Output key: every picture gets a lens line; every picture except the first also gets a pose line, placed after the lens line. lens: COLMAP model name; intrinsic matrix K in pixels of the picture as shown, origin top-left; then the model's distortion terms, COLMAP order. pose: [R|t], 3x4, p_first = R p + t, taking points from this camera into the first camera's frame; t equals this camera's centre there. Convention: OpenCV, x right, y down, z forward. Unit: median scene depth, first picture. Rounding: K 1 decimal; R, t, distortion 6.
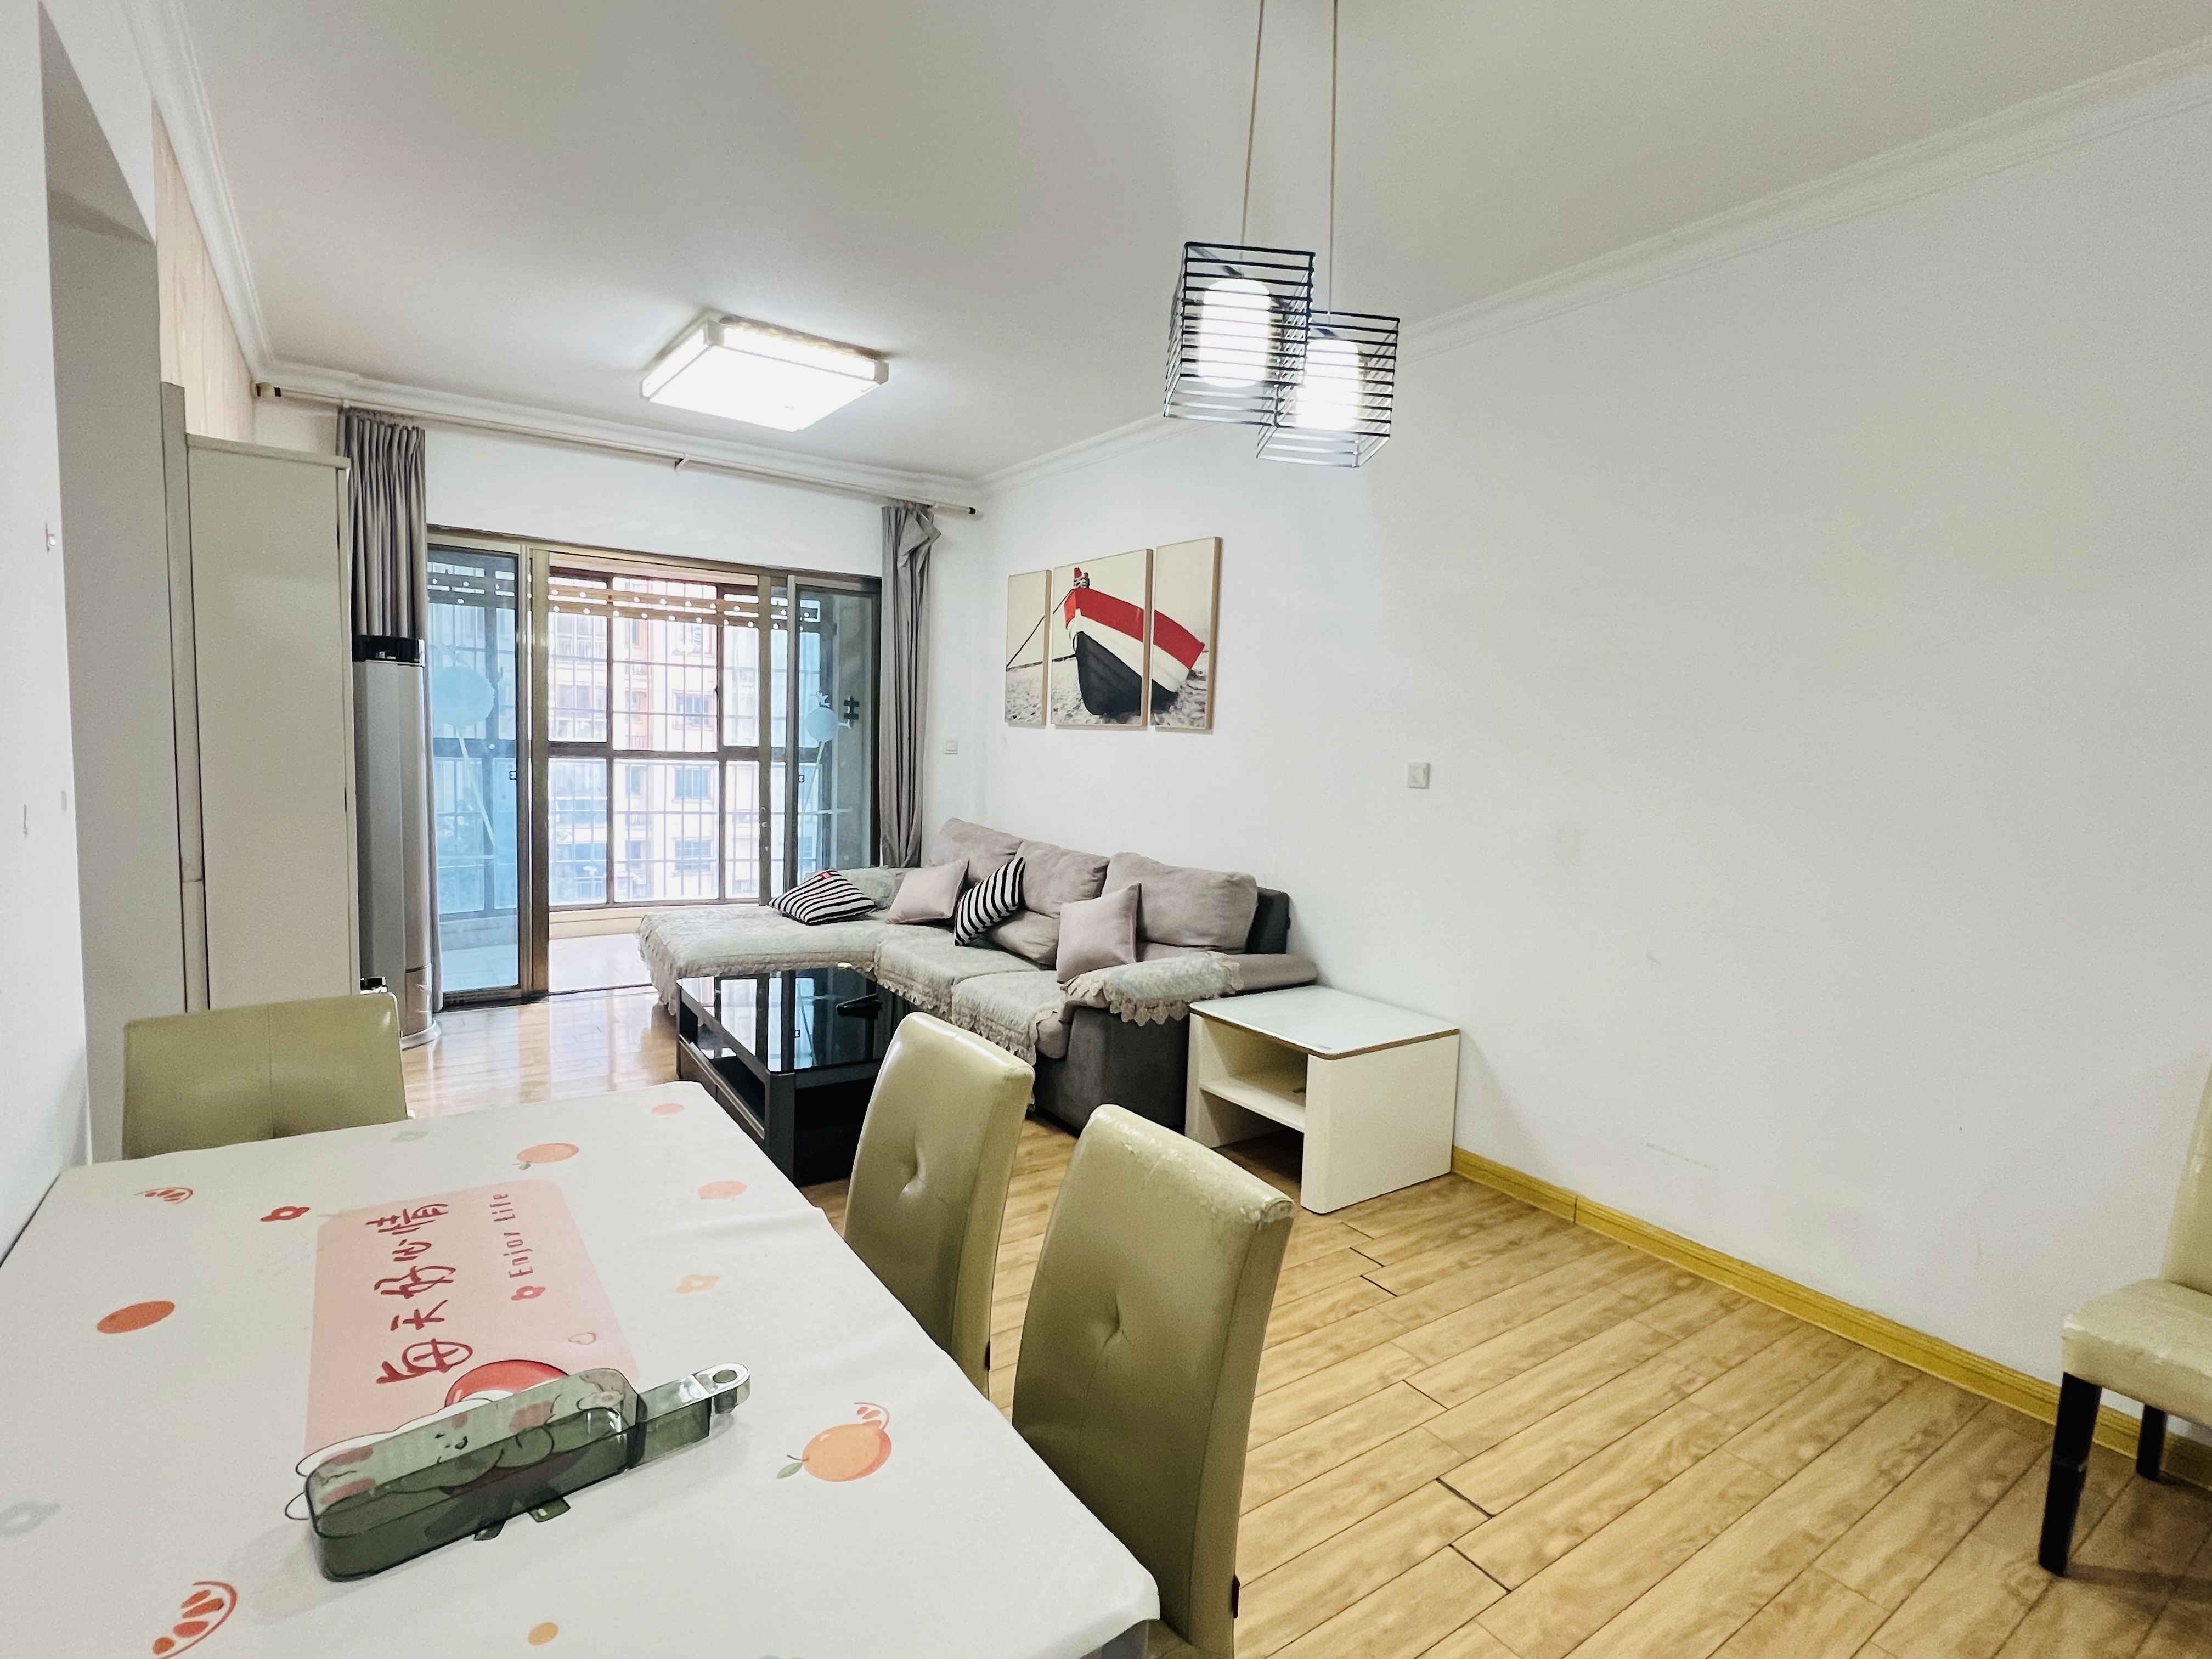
lens RADIAL K [[1083.1, 0, 1099.7], [0, 1083.1, 830.9], [0, 0, 1]] dist [-0.000073, -0.000882]
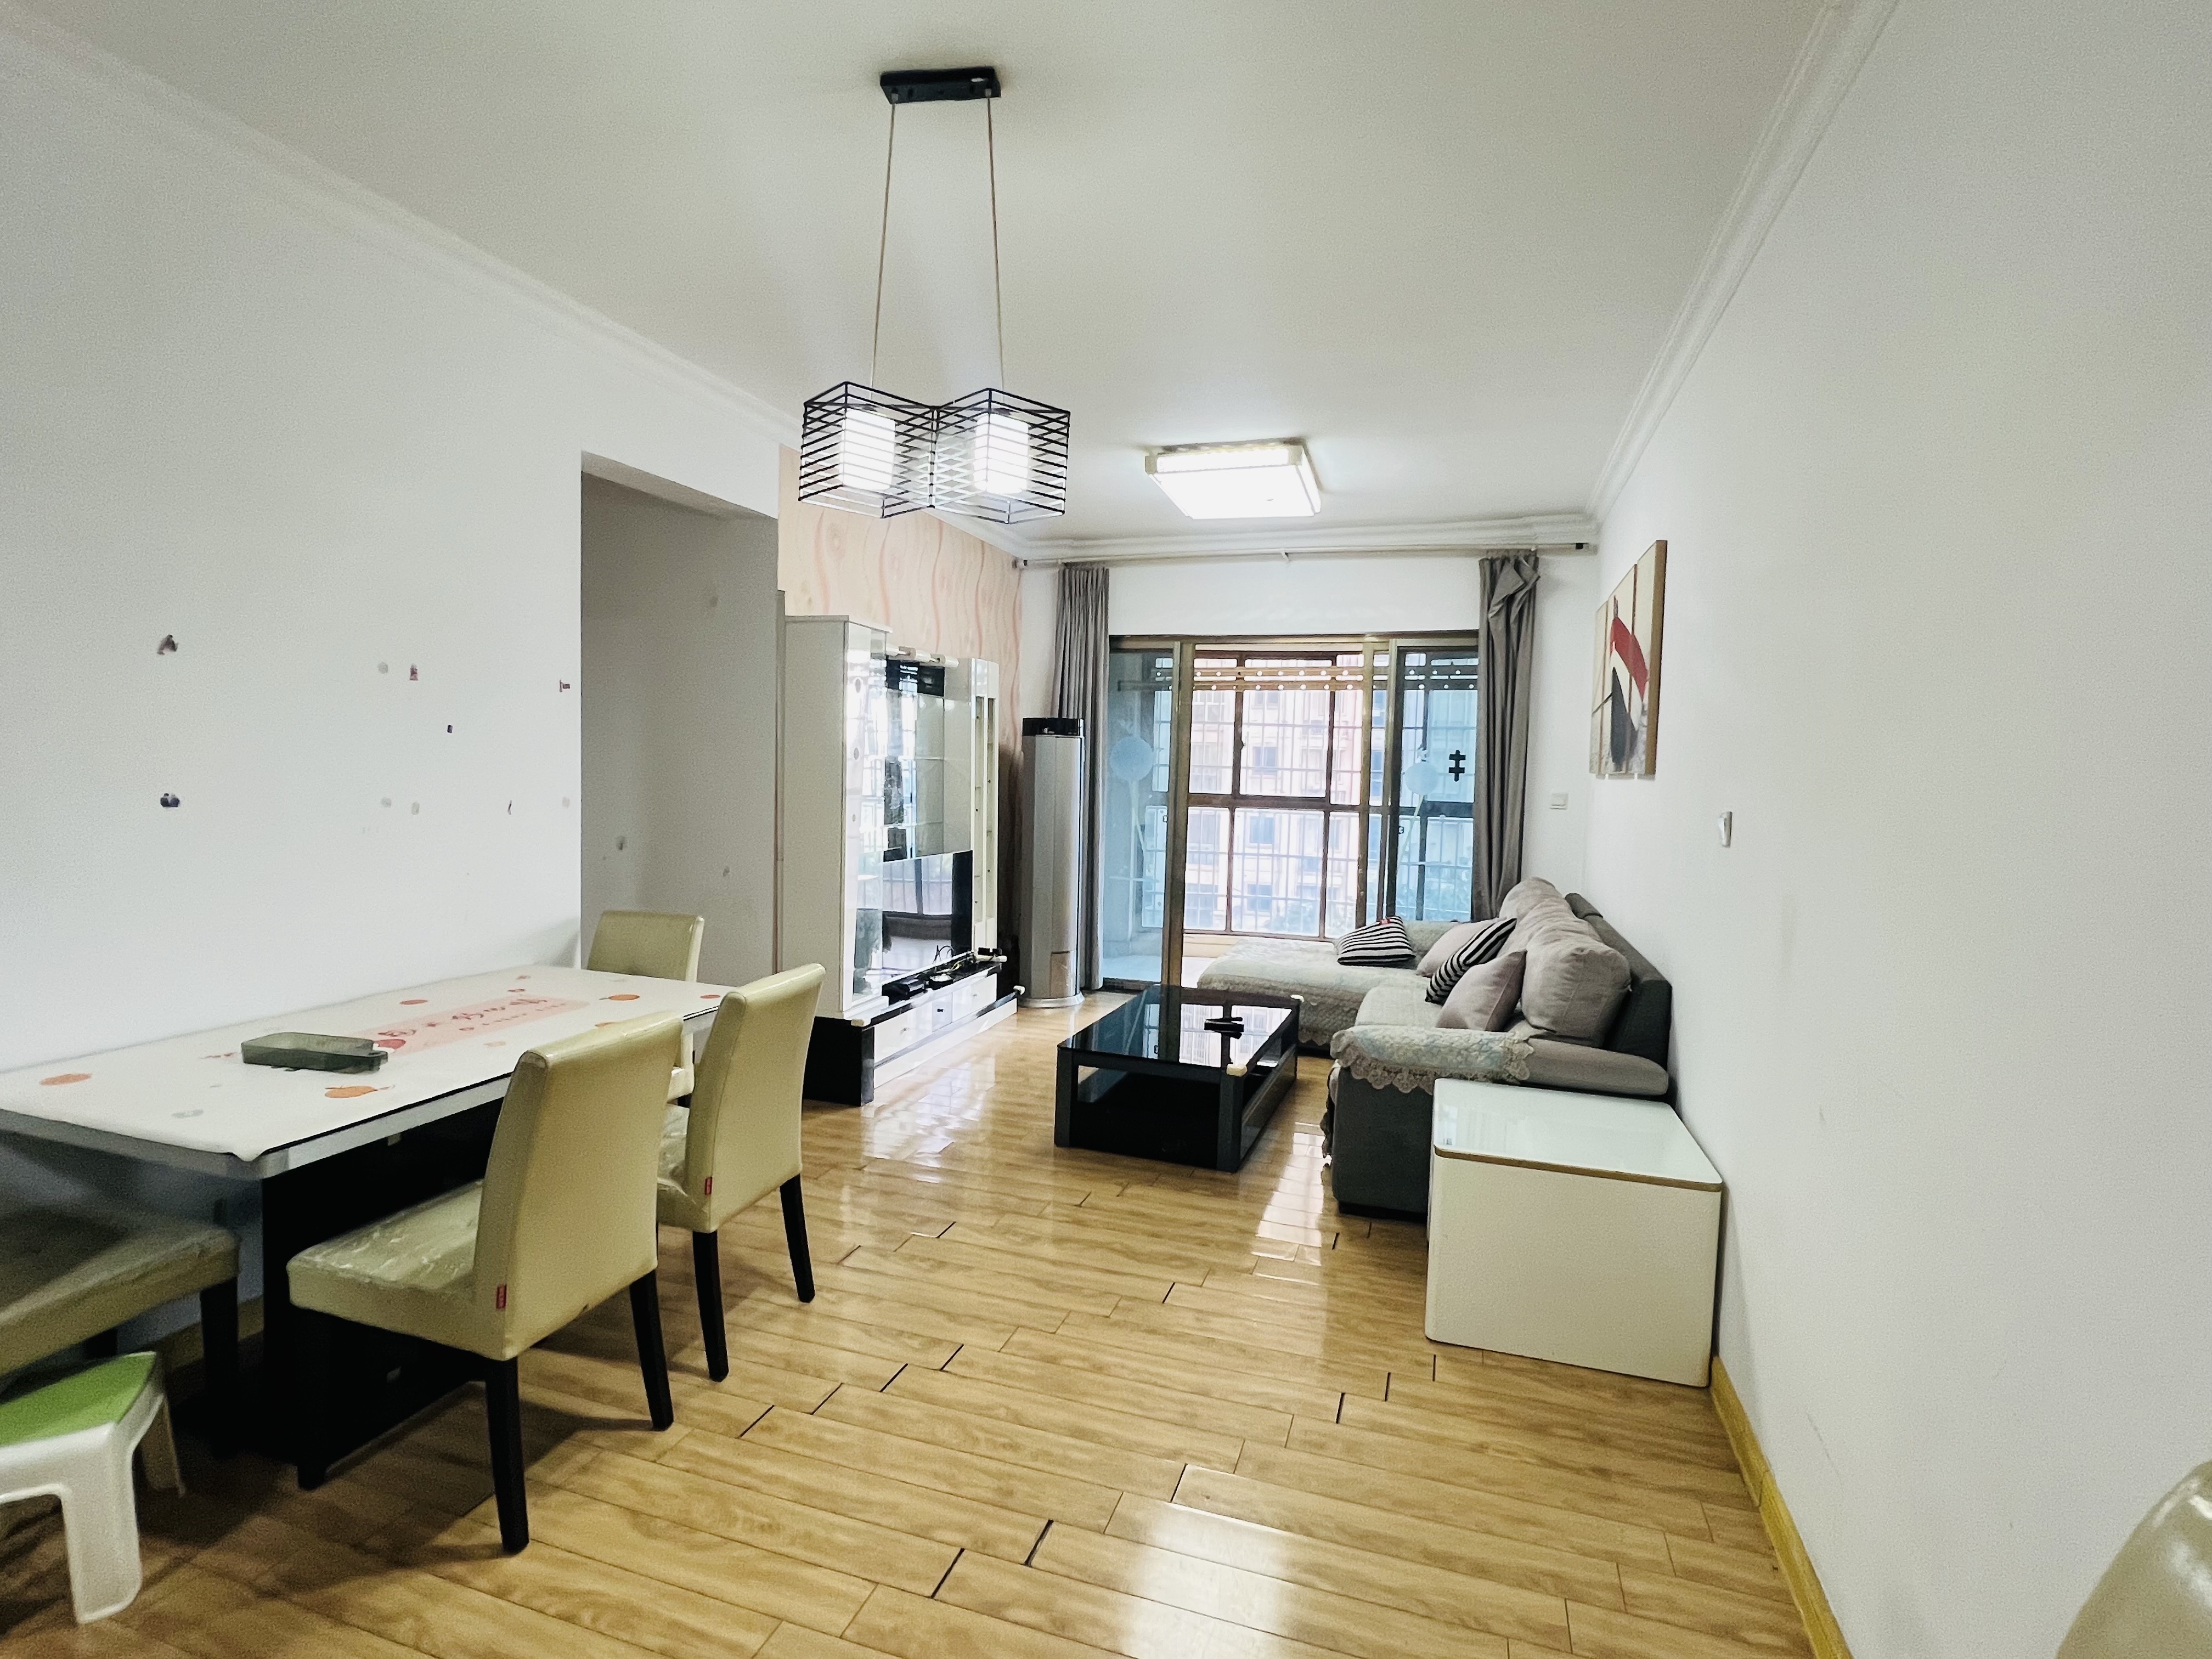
lens RADIAL K [[1083.1, 0, 1096.4], [0, 1083.1, 822.9], [0, 0, 1]] dist [-0.000073, -0.000882]
pose [[0.602129, 0.021067, -0.798121, 0.450389], [-0.077005, 0.996524, -0.031791, 0.000554], [0.794676, 0.080601, 0.601658, 0.162299]]
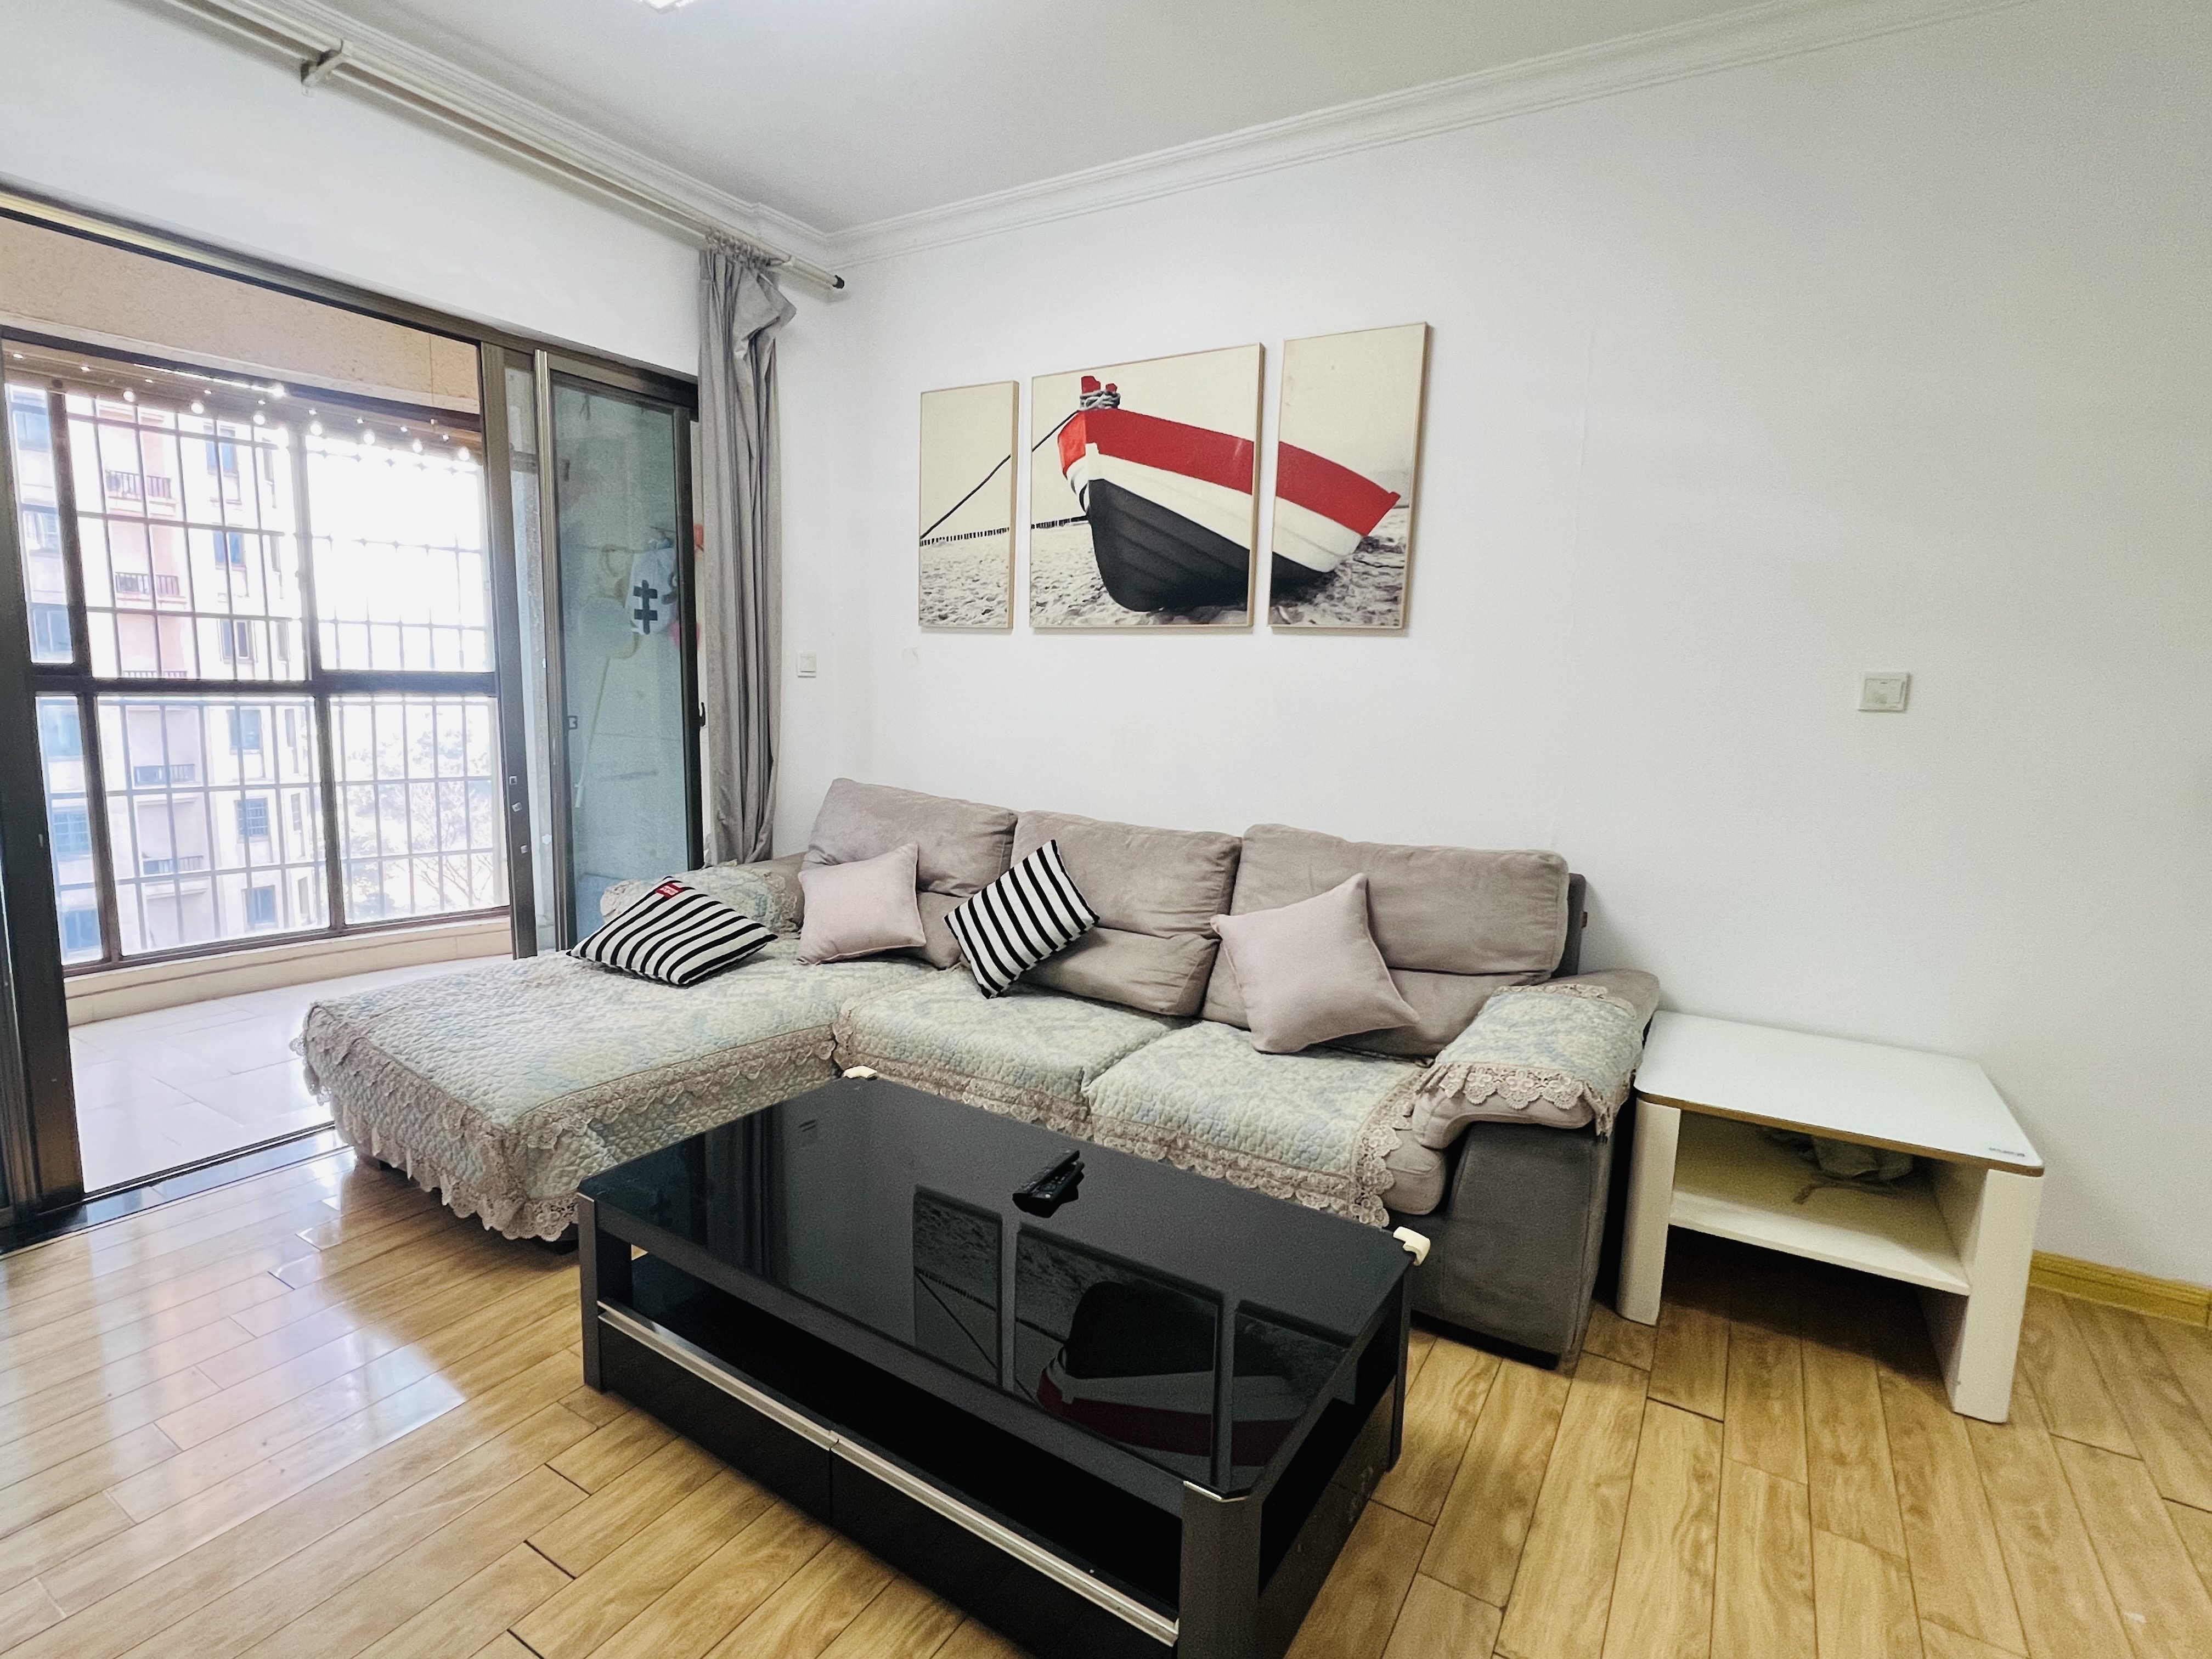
lens RADIAL K [[1083.1, 0, 1102.2], [0, 1083.1, 832.4], [0, 0, 1]] dist [-0.000073, -0.000882]
pose [[0.913294, -0.069500, 0.401328, -0.298895], [0.042050, 0.996158, 0.076816, -0.026571], [-0.405125, -0.053280, 0.912707, 0.422140]]
